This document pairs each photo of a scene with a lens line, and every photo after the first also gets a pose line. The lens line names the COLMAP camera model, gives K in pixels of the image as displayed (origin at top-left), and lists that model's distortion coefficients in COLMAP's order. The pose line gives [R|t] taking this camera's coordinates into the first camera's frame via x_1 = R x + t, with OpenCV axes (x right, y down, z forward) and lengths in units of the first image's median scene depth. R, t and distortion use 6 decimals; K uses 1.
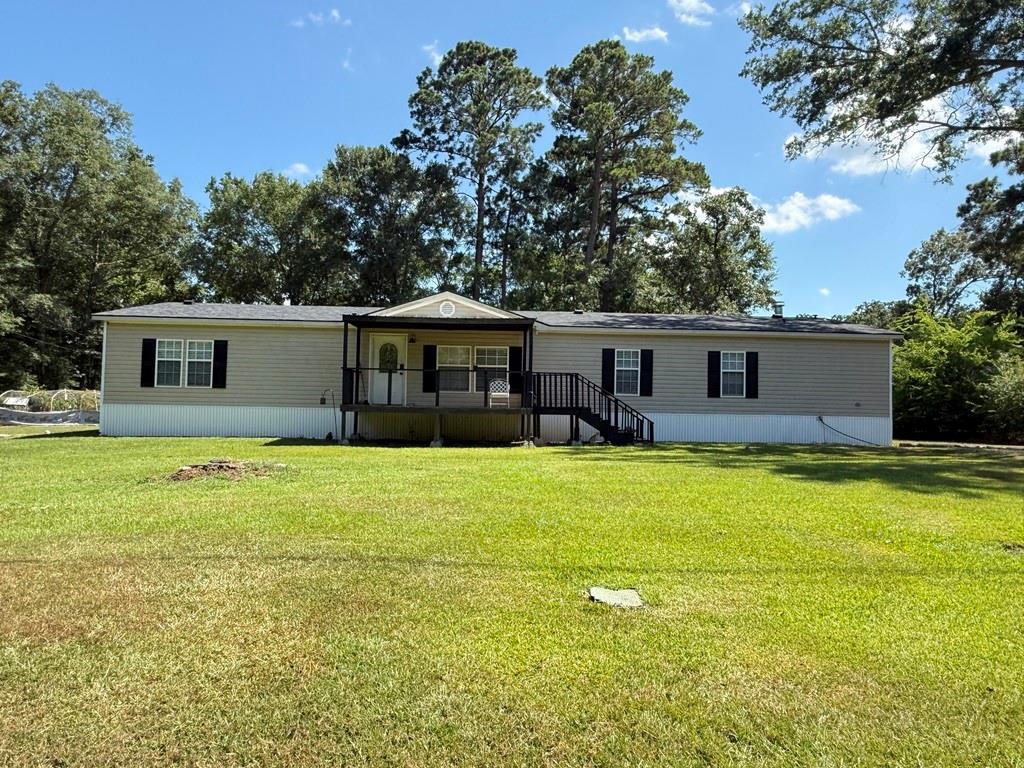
lens RADIAL K [[720.1, 0, 512.0], [0, 720.1, 384.0], [0, 0, 1]] dist [0.001238, -0.001464]
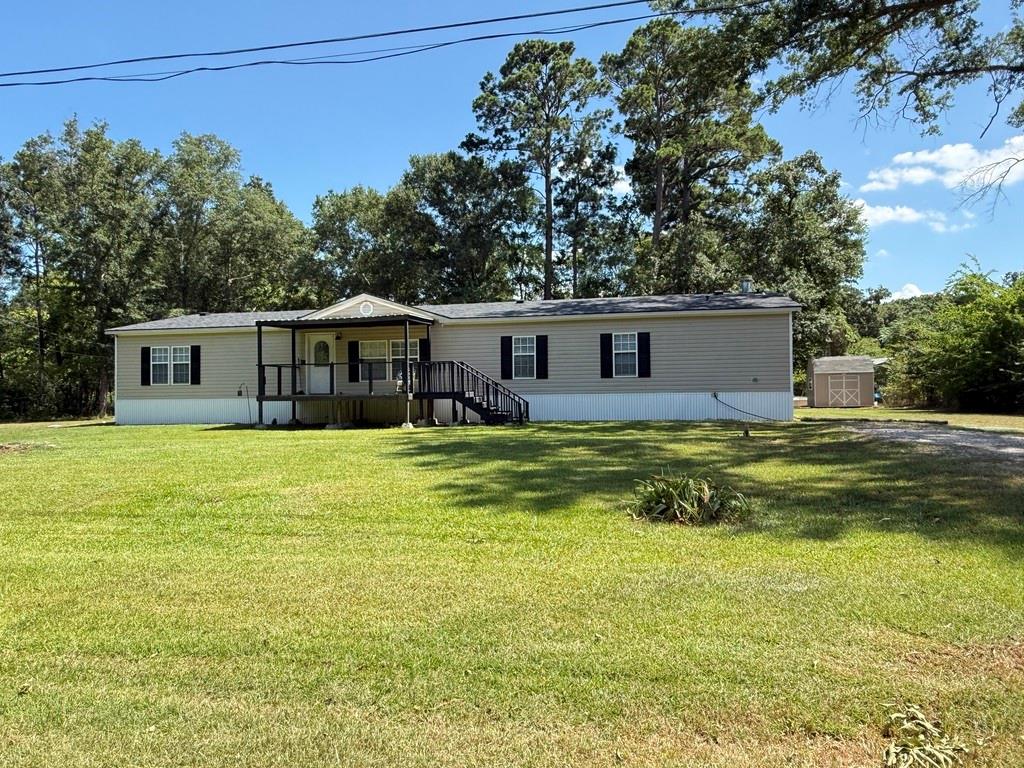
lens RADIAL K [[705.7, 0, 512.0], [0, 705.7, 384.0], [0, 0, 1]] dist [-0.003907, 0.001492]
pose [[0.966141, -0.032711, -0.255934, 0.407282], [0.039014, 0.999047, 0.019588, 0.002175], [0.255049, -0.028910, 0.966496, -0.023650]]
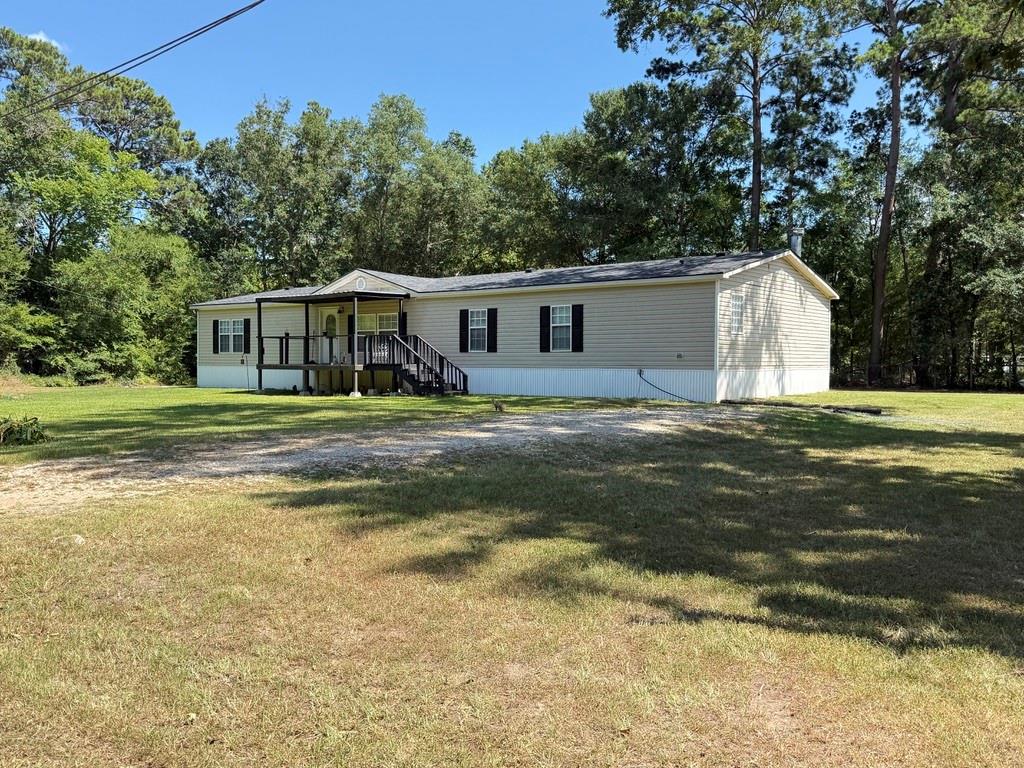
lens RADIAL K [[857.5, 0, 512.0], [0, 857.5, 384.0], [0, 0, 1]] dist [0.093842, -0.000342]
pose [[0.766312, 0.000680, -0.642468, 1.009300], [0.033305, 0.998613, 0.040781, 0.012801], [0.641605, -0.052648, 0.765226, 0.052534]]
